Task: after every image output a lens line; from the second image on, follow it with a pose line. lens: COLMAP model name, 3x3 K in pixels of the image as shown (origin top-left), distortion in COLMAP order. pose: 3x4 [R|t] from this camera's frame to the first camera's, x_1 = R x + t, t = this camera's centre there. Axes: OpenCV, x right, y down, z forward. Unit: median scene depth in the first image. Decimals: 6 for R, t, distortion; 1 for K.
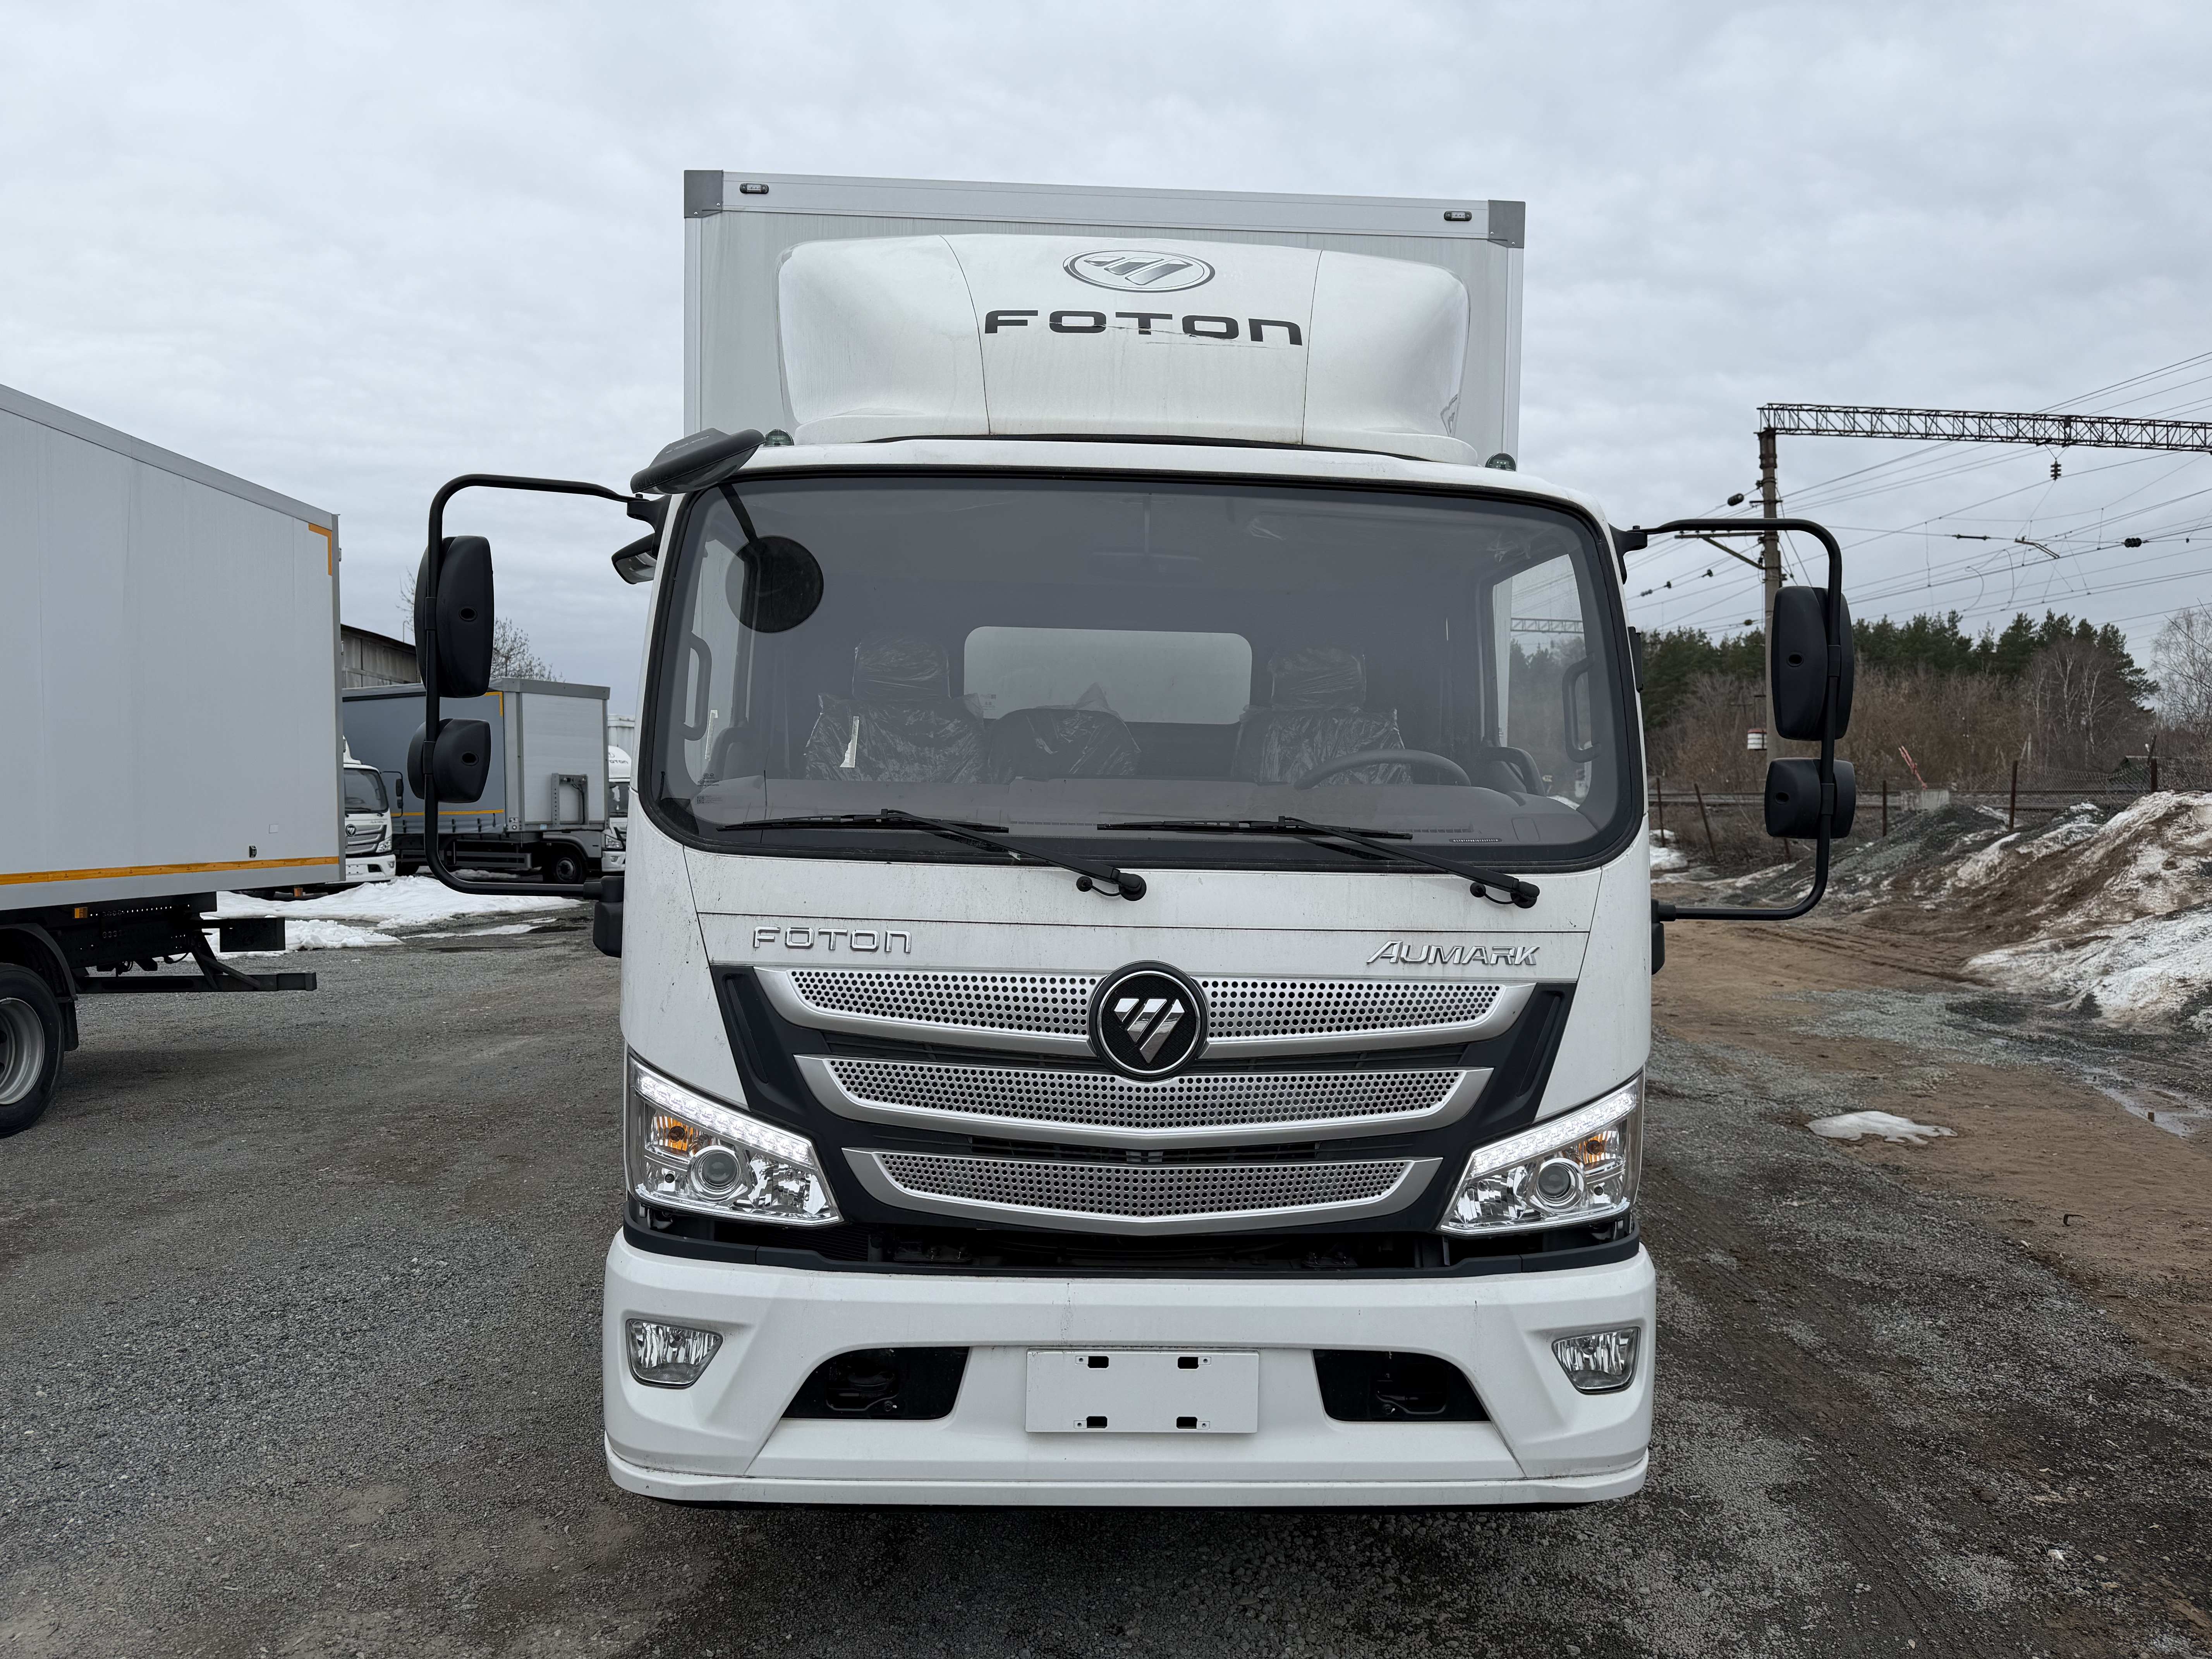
lens RADIAL K [[1559.5, 0, 1055.7], [0, 1559.5, 838.0], [0, 0, 1]] dist [0.046525, -0.057784]
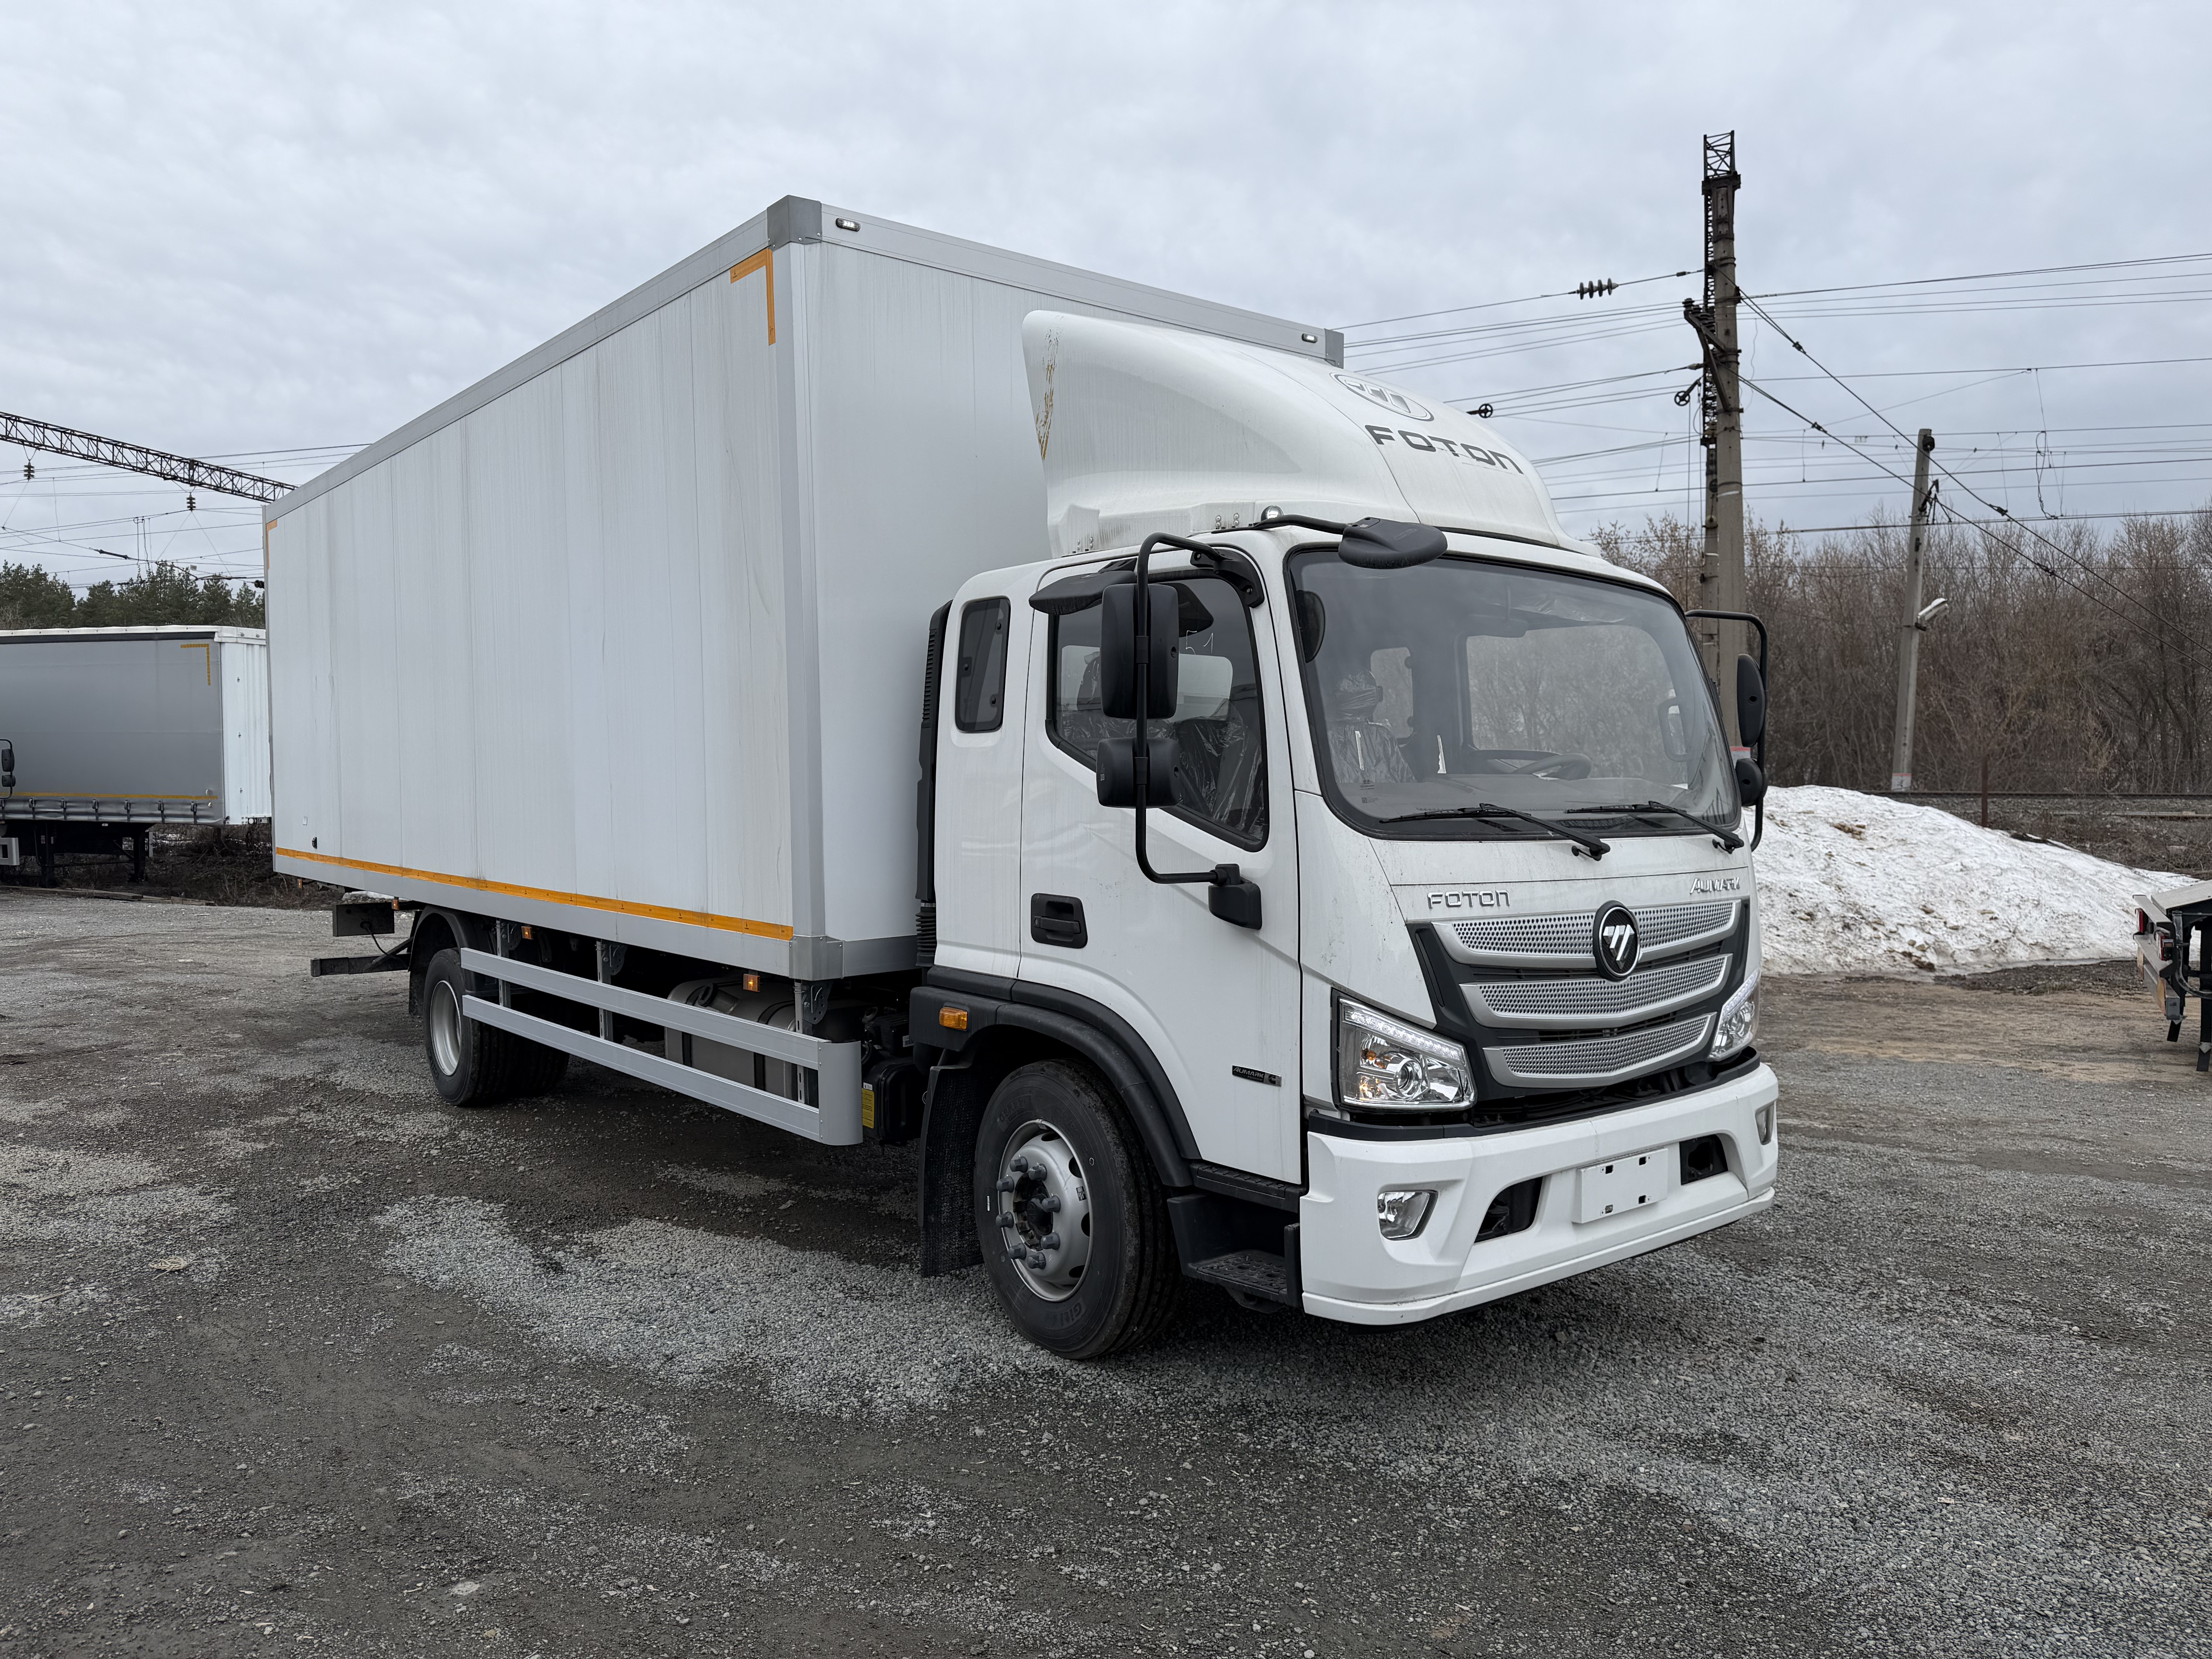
lens RADIAL K [[1559.5, 0, 1096.5], [0, 1559.5, 839.6], [0, 0, 1]] dist [0.046525, -0.057784]
pose [[0.815164, -0.040360, 0.577822, -1.205797], [0.031559, 0.999182, 0.025269, -0.032867], [-0.578369, -0.002362, 0.815772, 0.059696]]
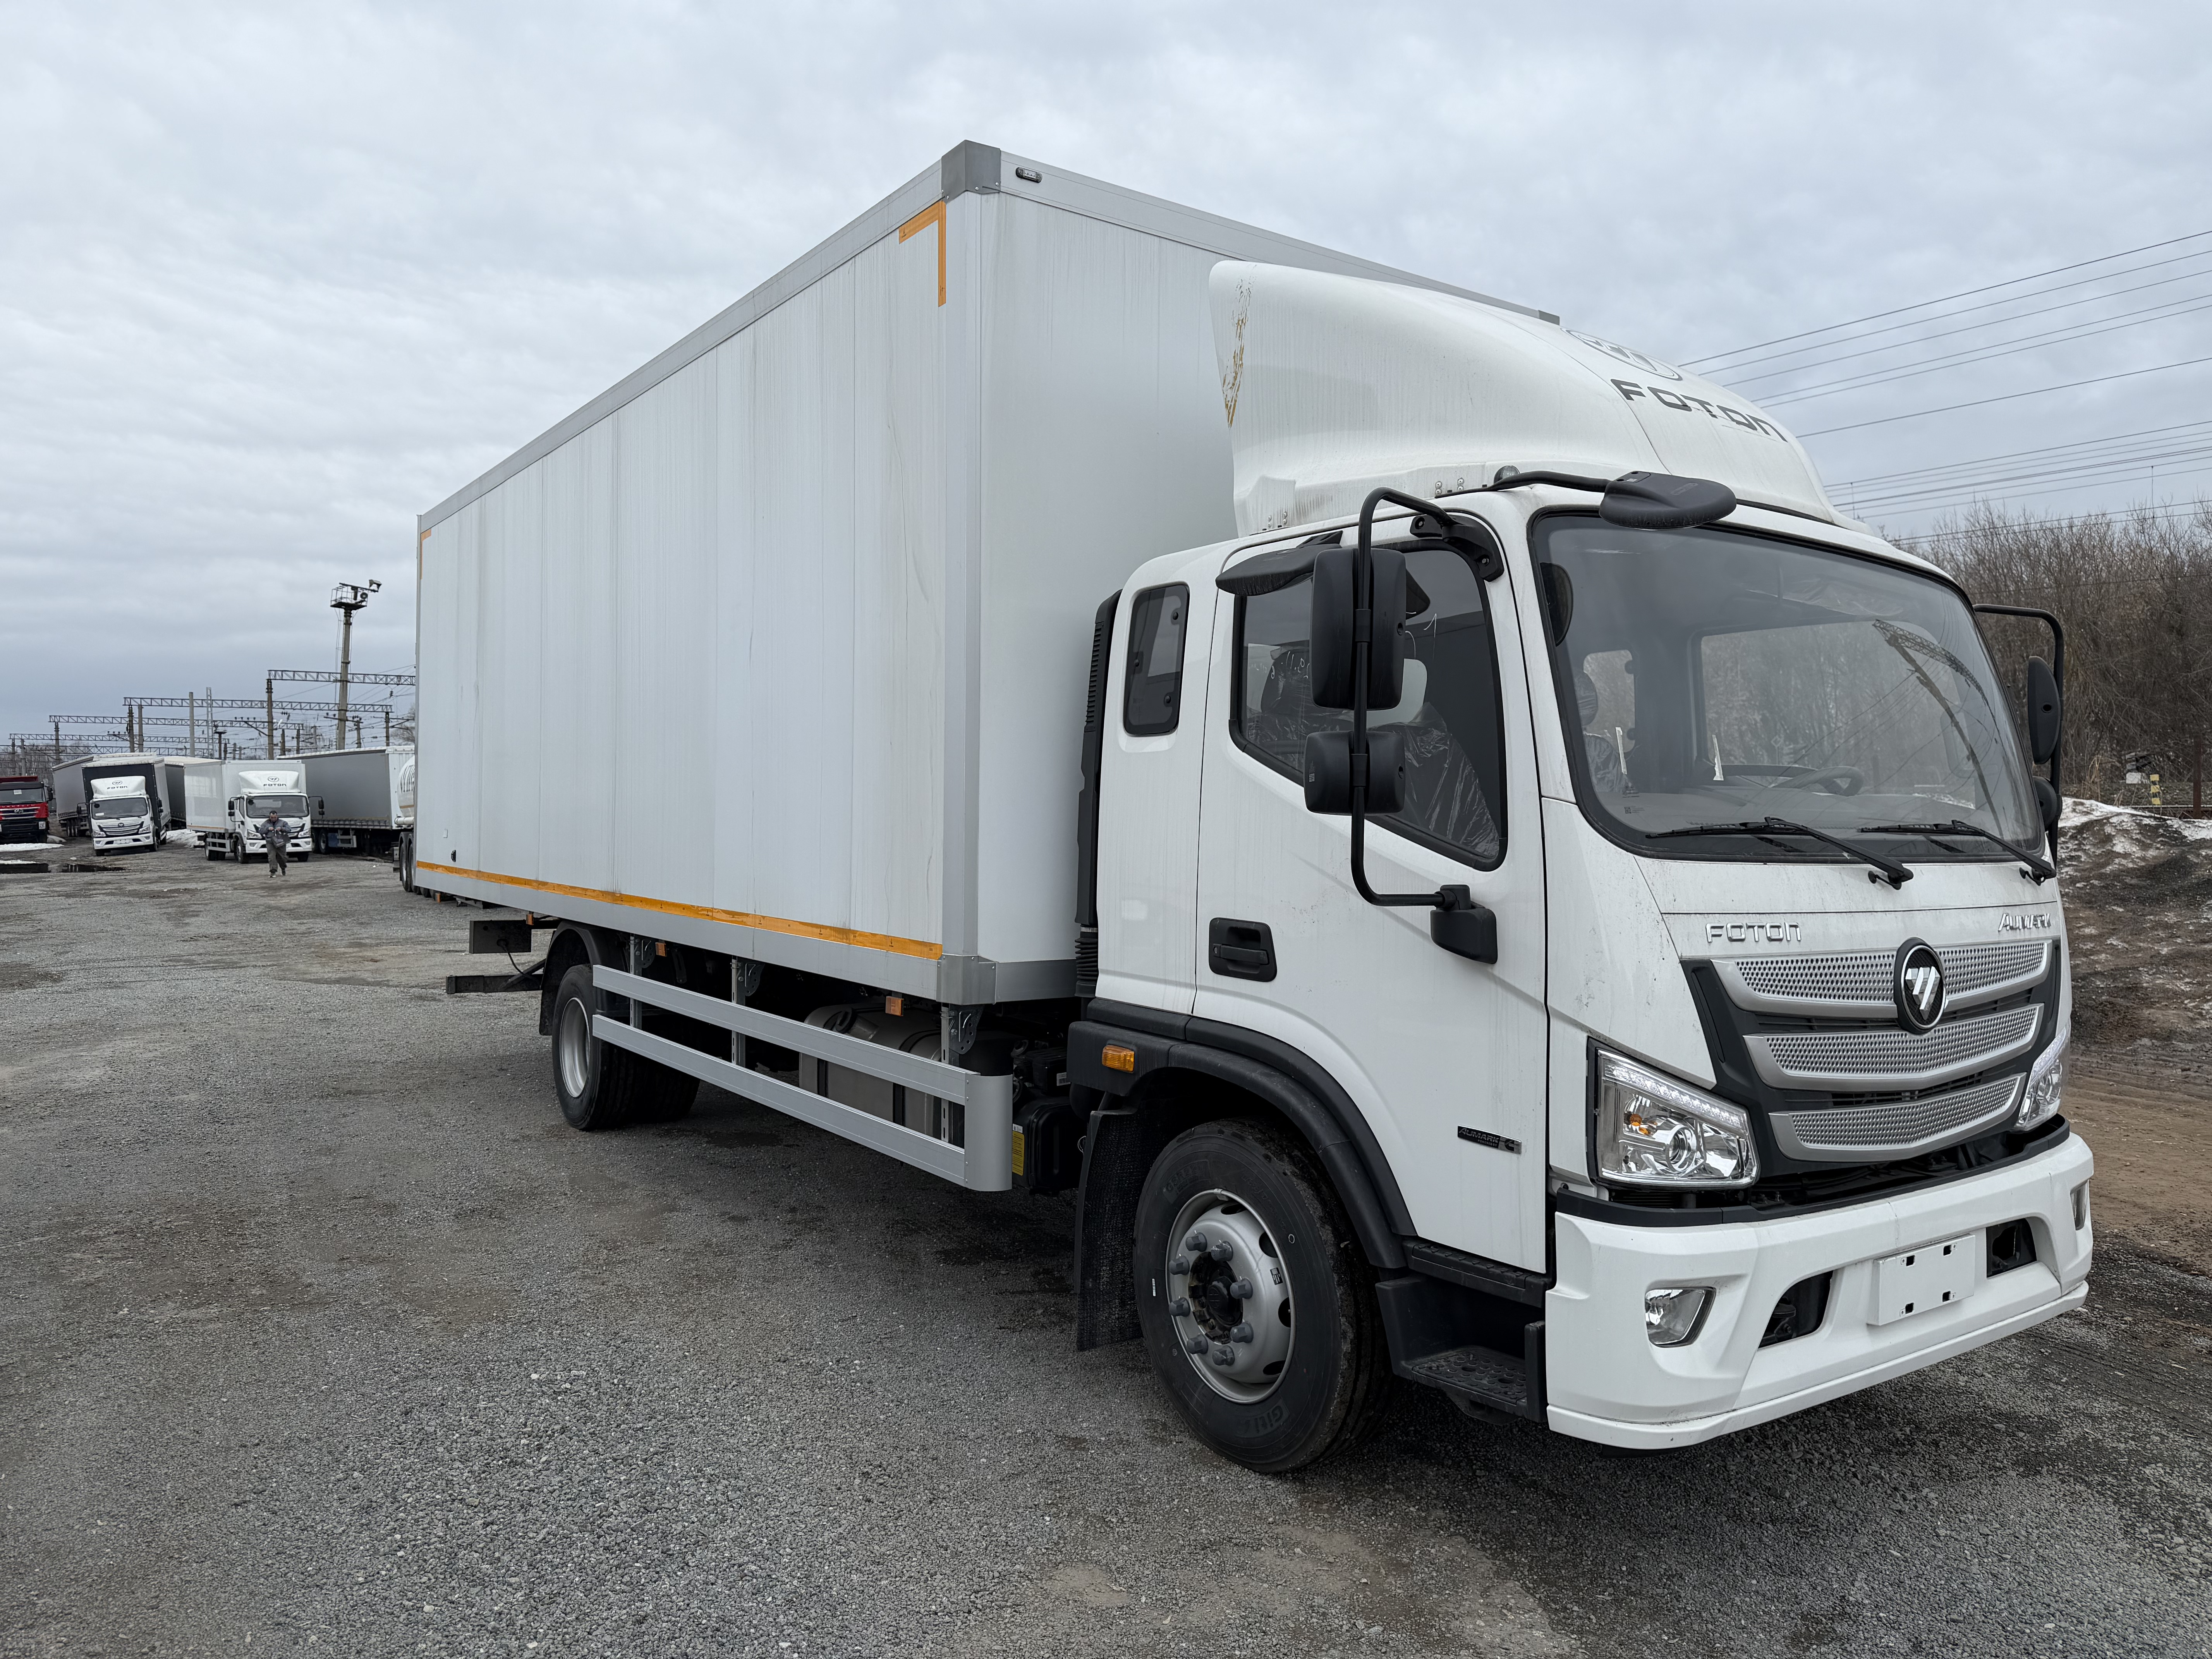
lens RADIAL K [[1559.5, 0, 1149.1], [0, 1559.5, 829.1], [0, 0, 1]] dist [0.046525, -0.057784]
pose [[0.845808, -0.014539, 0.533289, -1.125678], [0.017289, 0.999851, -0.000163, -0.017974], [-0.533207, 0.009358, 0.845933, 0.259838]]
